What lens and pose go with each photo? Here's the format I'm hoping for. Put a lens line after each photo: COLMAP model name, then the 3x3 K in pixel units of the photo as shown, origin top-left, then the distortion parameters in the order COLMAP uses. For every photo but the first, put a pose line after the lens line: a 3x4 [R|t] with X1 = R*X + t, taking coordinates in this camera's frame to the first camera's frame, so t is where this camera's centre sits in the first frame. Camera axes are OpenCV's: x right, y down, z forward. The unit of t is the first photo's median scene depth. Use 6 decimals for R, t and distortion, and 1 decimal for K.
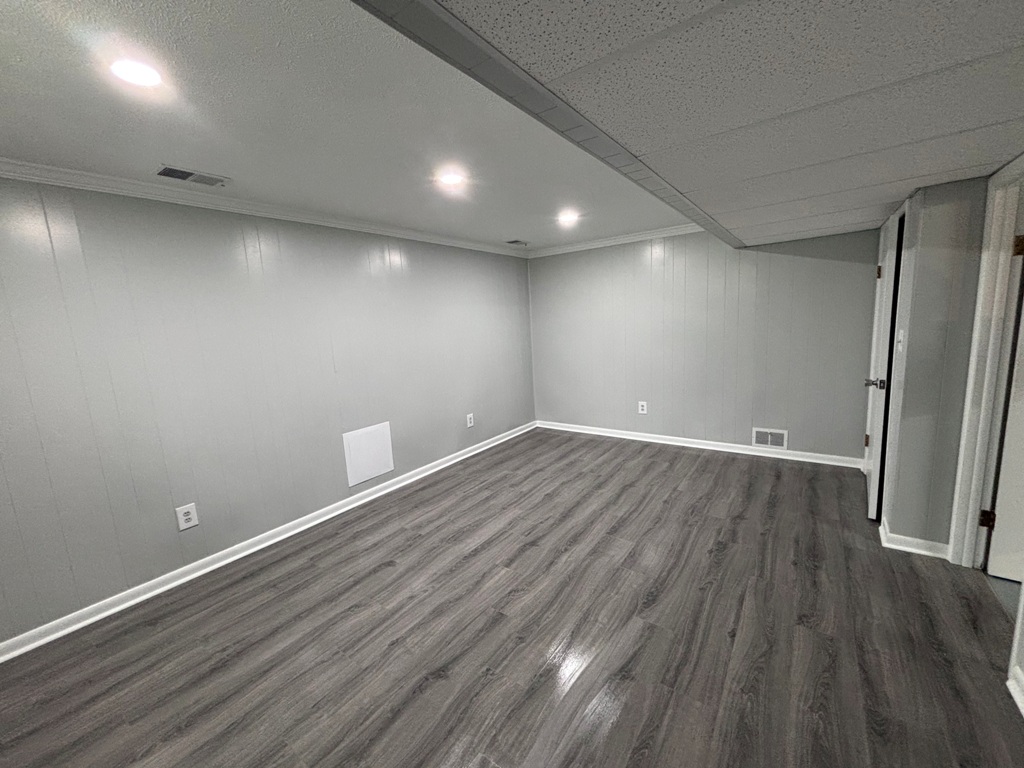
lens RADIAL K [[416.3, 0, 509.2], [0, 416.3, 381.9], [0, 0, 1]] dist [-0.000330, 0.000131]
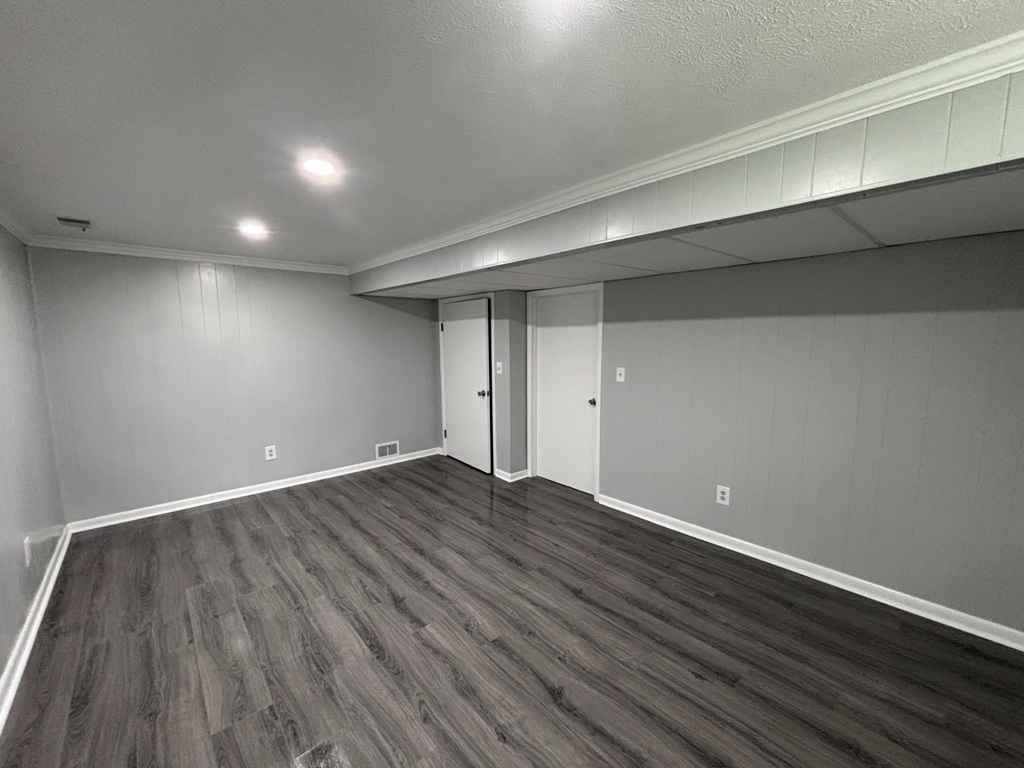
lens RADIAL K [[416.3, 0, 508.8], [0, 416.3, 380.8], [0, 0, 1]] dist [-0.000330, 0.000131]
pose [[0.218313, -0.051776, 0.974504, -0.661890], [0.138997, 0.990060, 0.021464, -0.061123], [-0.965929, 0.130767, 0.223339, 0.446249]]
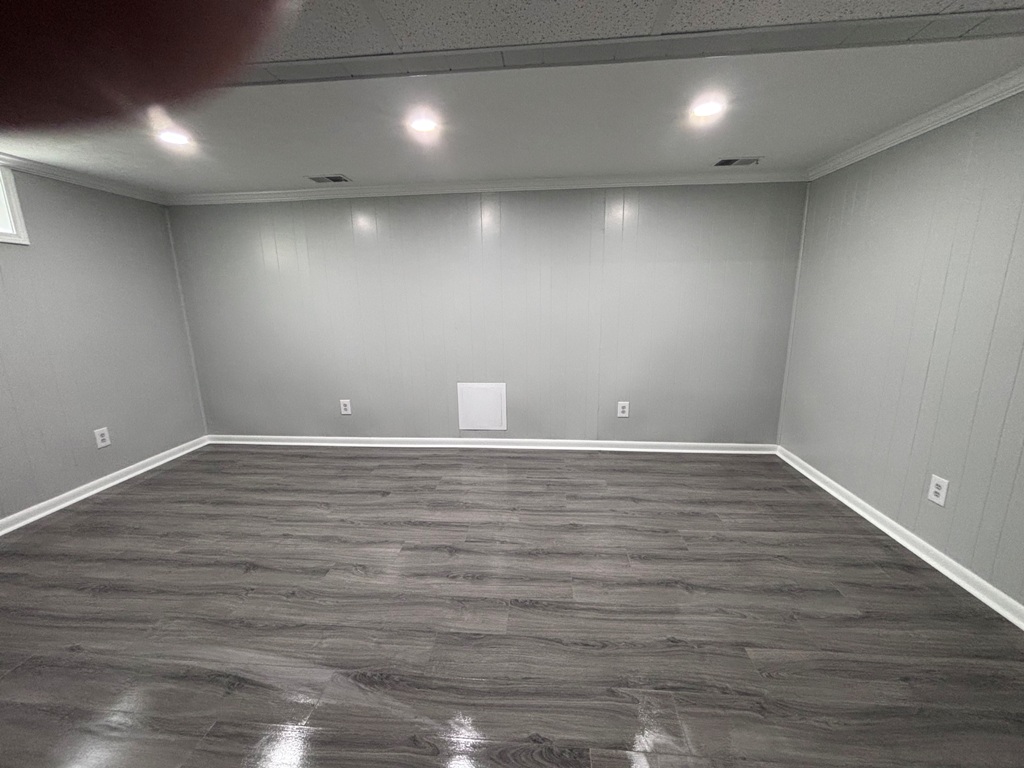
lens RADIAL K [[416.3, 0, 509.0], [0, 416.3, 382.2], [0, 0, 1]] dist [-0.000330, 0.000131]
pose [[0.515605, 0.225050, -0.826743, 0.664433], [-0.139726, 0.974058, 0.178010, -0.106520], [0.845356, 0.023735, 0.533675, 0.556683]]
